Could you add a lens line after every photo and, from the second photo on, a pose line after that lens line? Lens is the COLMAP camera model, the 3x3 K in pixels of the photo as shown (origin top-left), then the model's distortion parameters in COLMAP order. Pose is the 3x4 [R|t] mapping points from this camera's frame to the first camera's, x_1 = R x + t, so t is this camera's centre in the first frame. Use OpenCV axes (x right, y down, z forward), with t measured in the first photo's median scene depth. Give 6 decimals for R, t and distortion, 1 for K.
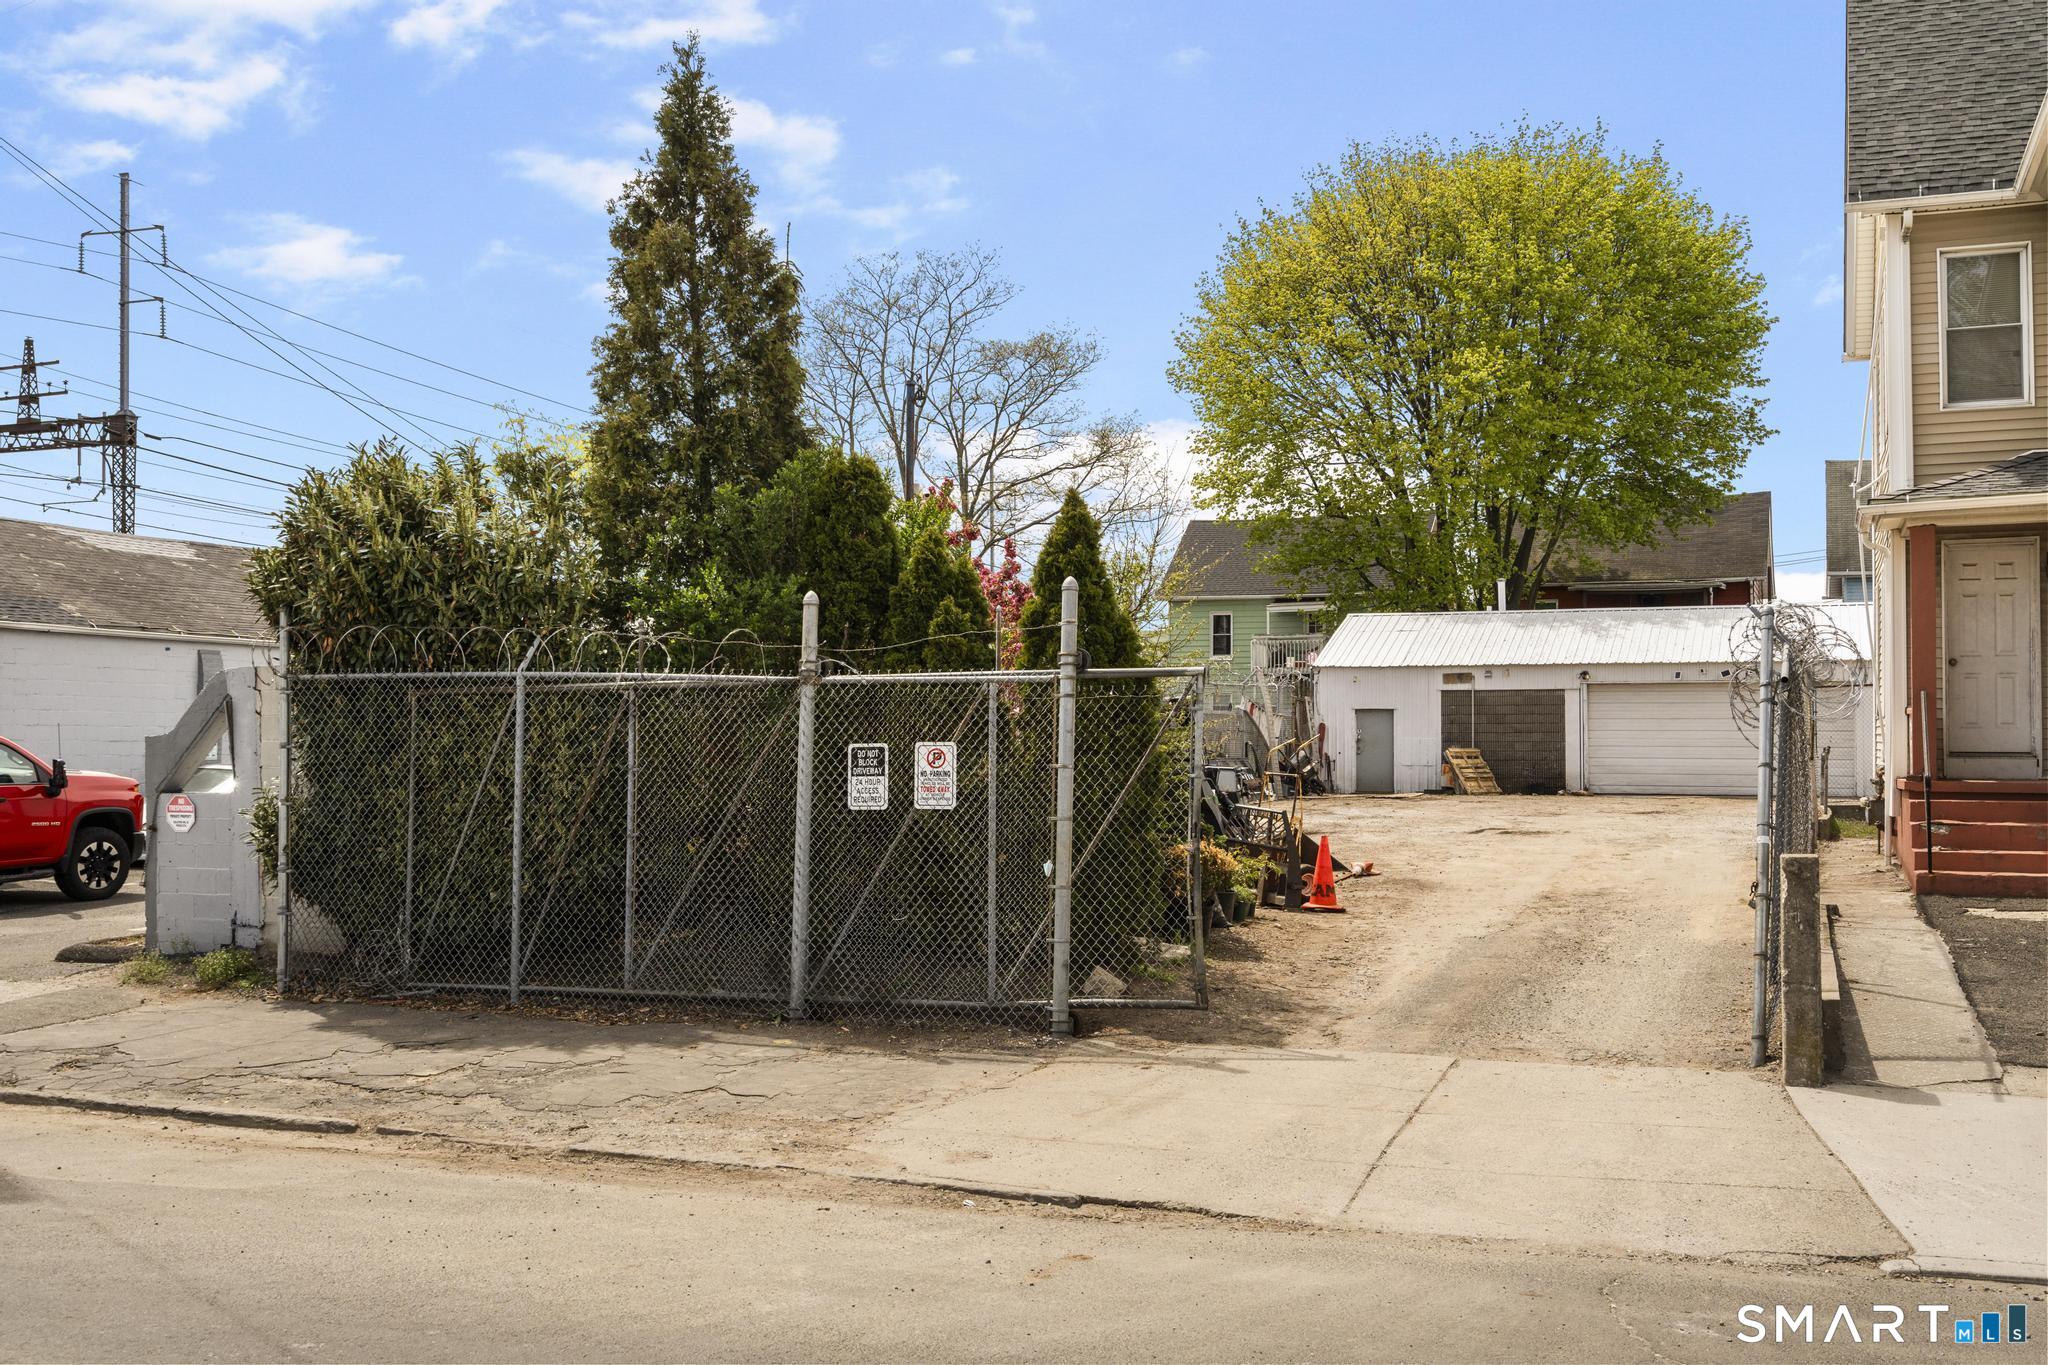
lens RADIAL K [[2087.5, 0, 1024.0], [0, 2087.5, 682.5], [0, 0, 1]] dist [0.005987, -0.008358]
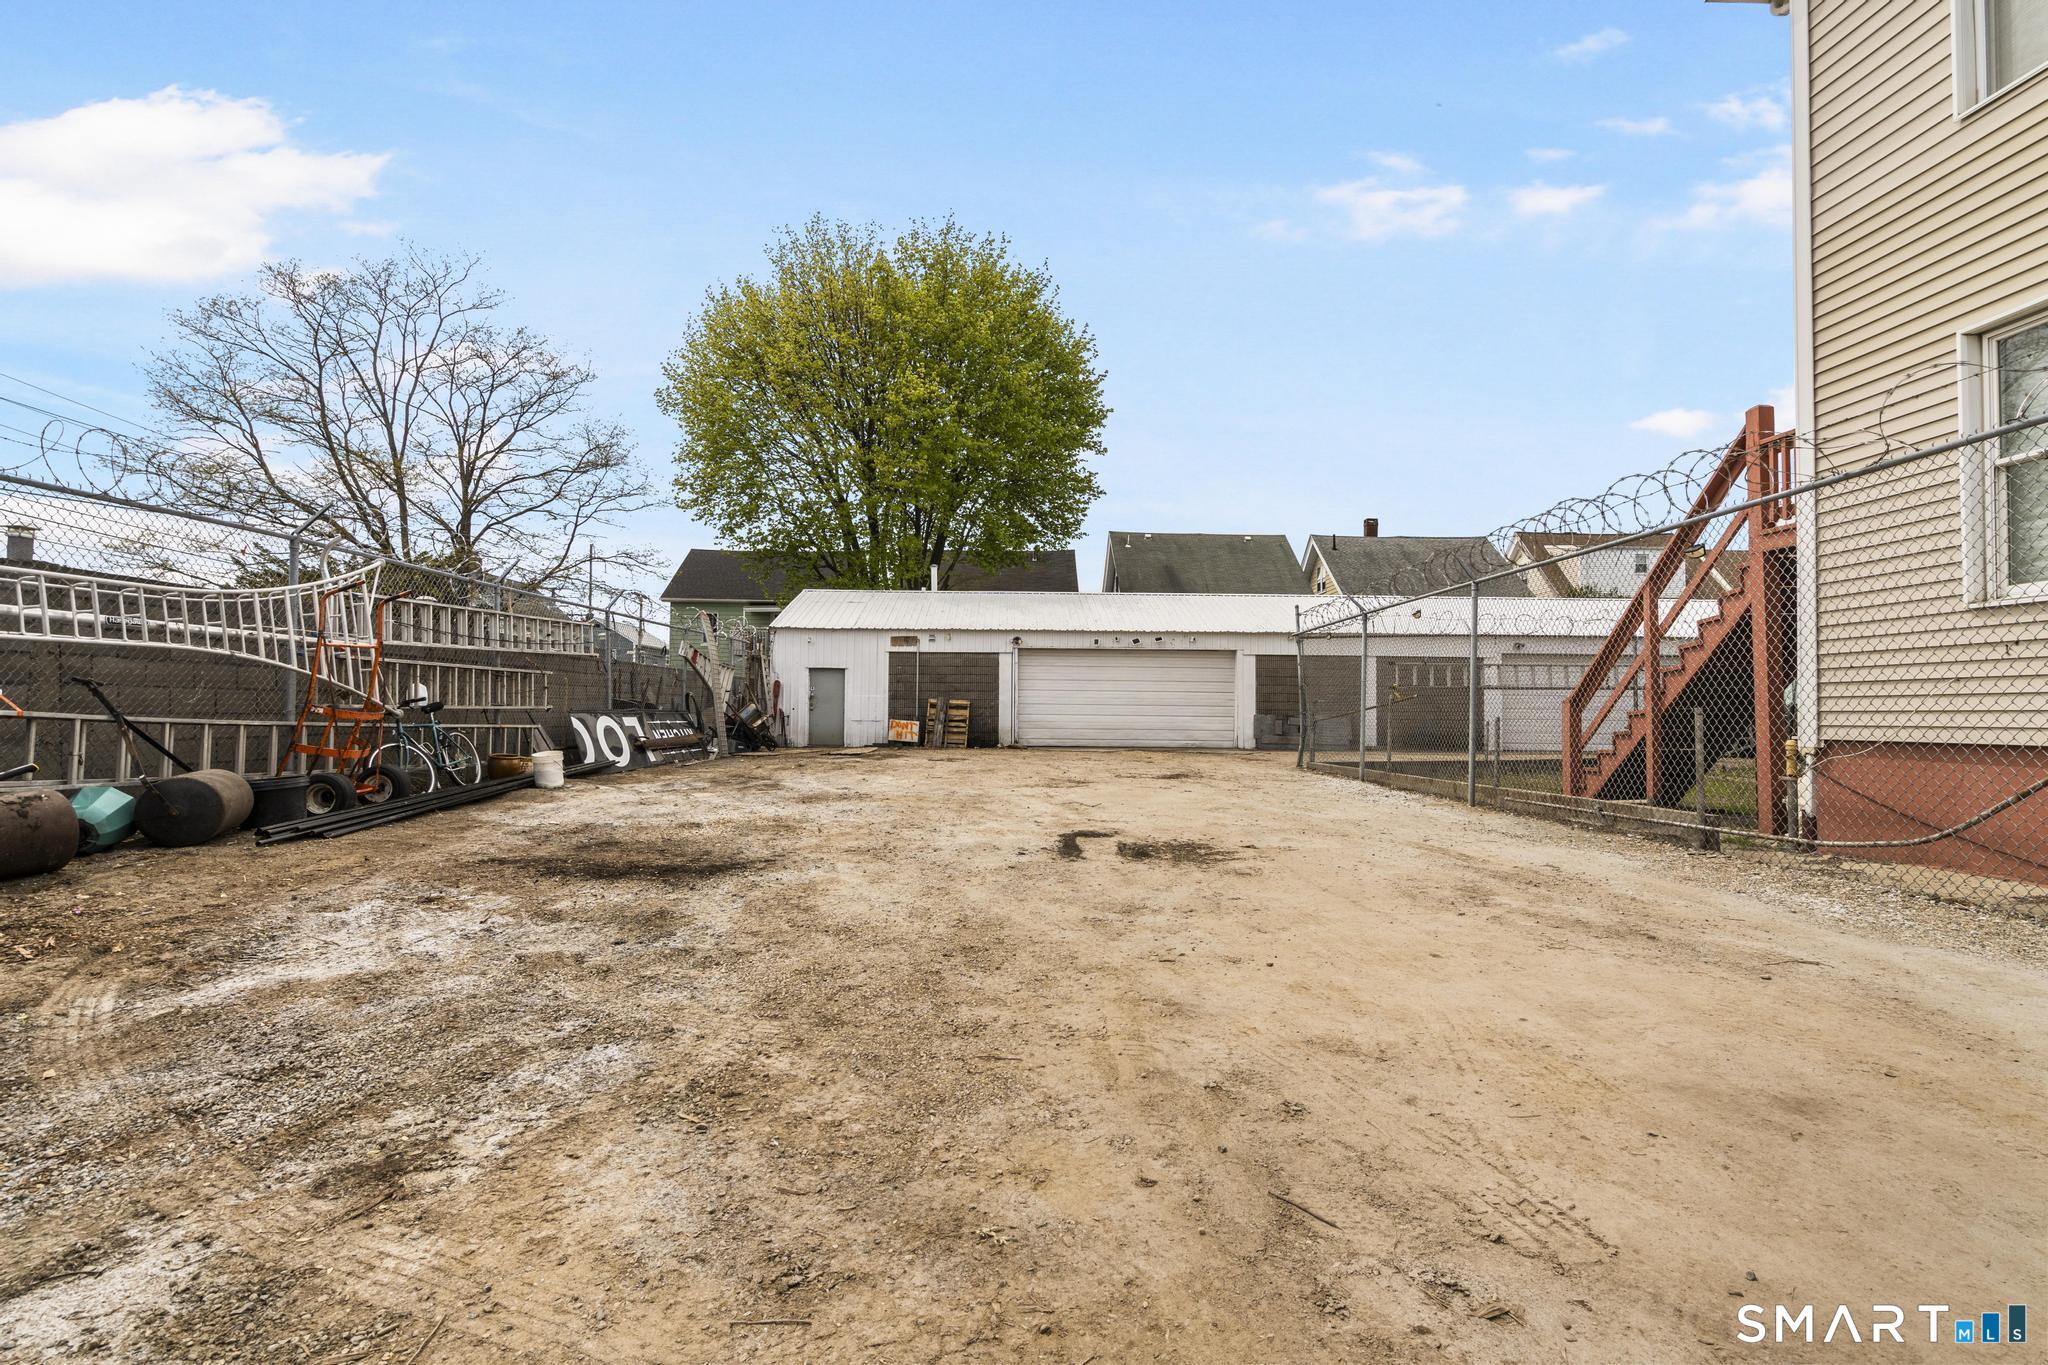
lens RADIAL K [[917.1, 0, 1021.6], [0, 917.1, 686.0], [0, 0, 1]] dist [-0.004949, 0.001122]
pose [[0.922924, 0.019576, 0.384485, 0.080099], [-0.021081, 0.999778, -0.000299, 0.020515], [-0.384405, -0.007829, 0.923131, 0.534042]]
